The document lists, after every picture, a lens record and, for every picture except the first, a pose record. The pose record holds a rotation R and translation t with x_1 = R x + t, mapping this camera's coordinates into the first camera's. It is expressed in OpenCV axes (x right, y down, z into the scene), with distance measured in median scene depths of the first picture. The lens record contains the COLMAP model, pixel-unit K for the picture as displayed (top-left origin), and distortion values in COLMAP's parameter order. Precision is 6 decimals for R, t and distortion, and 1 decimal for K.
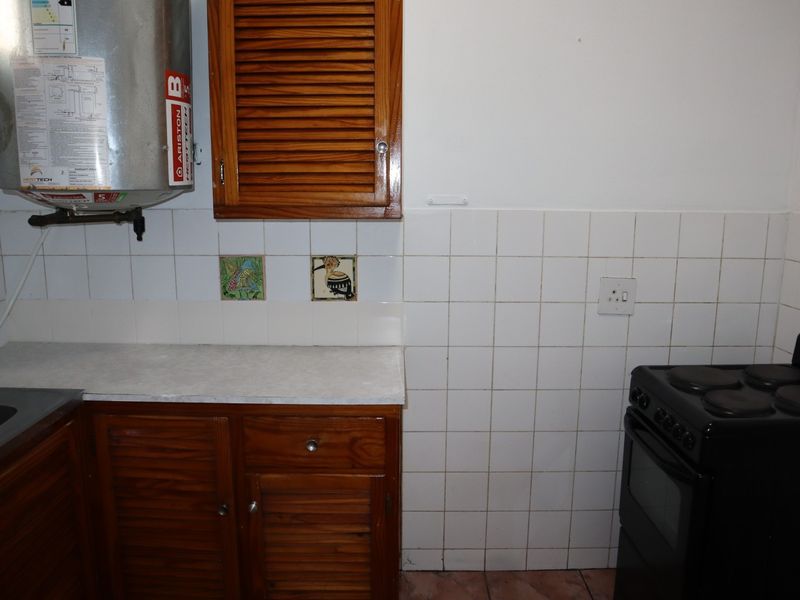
lens RADIAL K [[642.5, 0, 380.4], [0, 642.5, 299.0], [0, 0, 1]] dist [-0.107735, 0.065310]
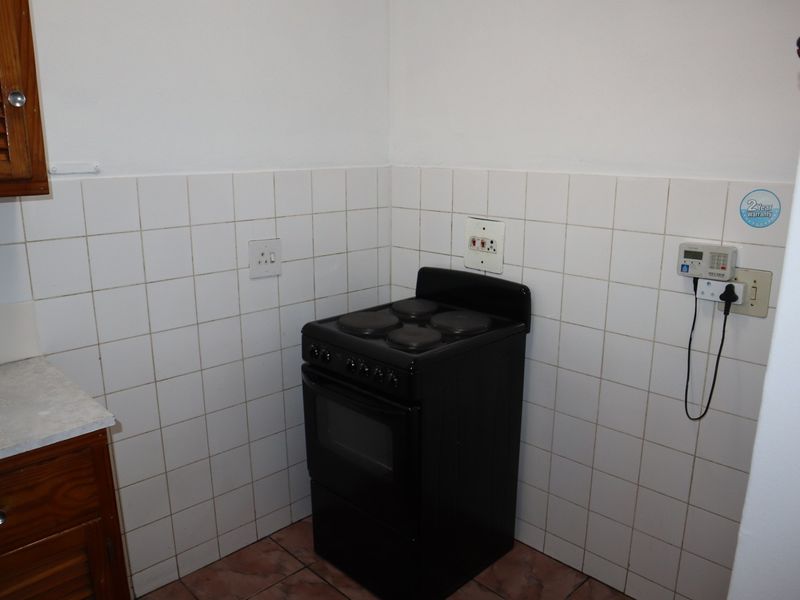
lens RADIAL K [[642.5, 0, 401.7], [0, 642.5, 301.7], [0, 0, 1]] dist [-0.107735, 0.065310]
pose [[0.697124, -0.171782, 0.696067, -0.186970], [0.127220, 0.985103, 0.115699, -0.026530], [-0.705573, 0.007897, 0.708594, 0.149458]]
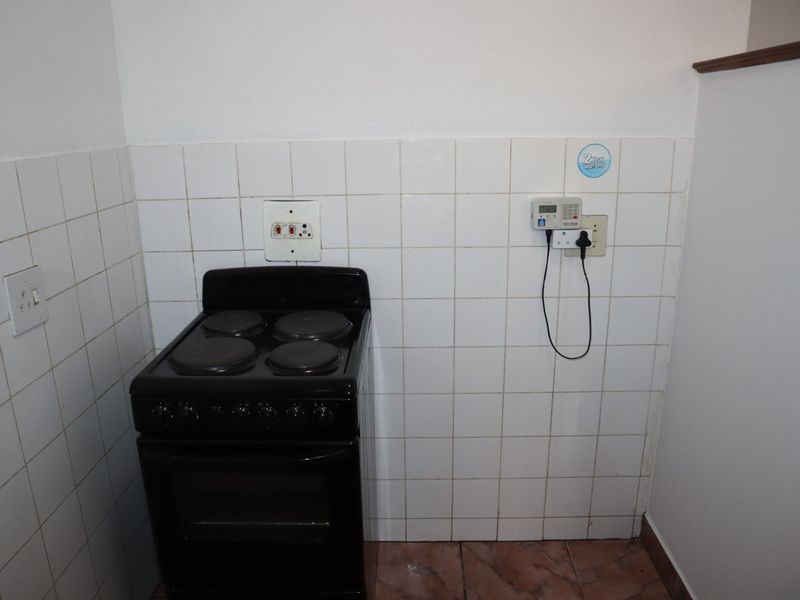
lens RADIAL K [[642.5, 0, 395.1], [0, 642.5, 299.2], [0, 0, 1]] dist [-0.107735, 0.065310]
pose [[-0.000059, -0.281771, 0.959482, -0.222018], [0.192968, 0.941445, 0.276486, -0.107067], [-0.981205, 0.185166, 0.054317, 0.623612]]
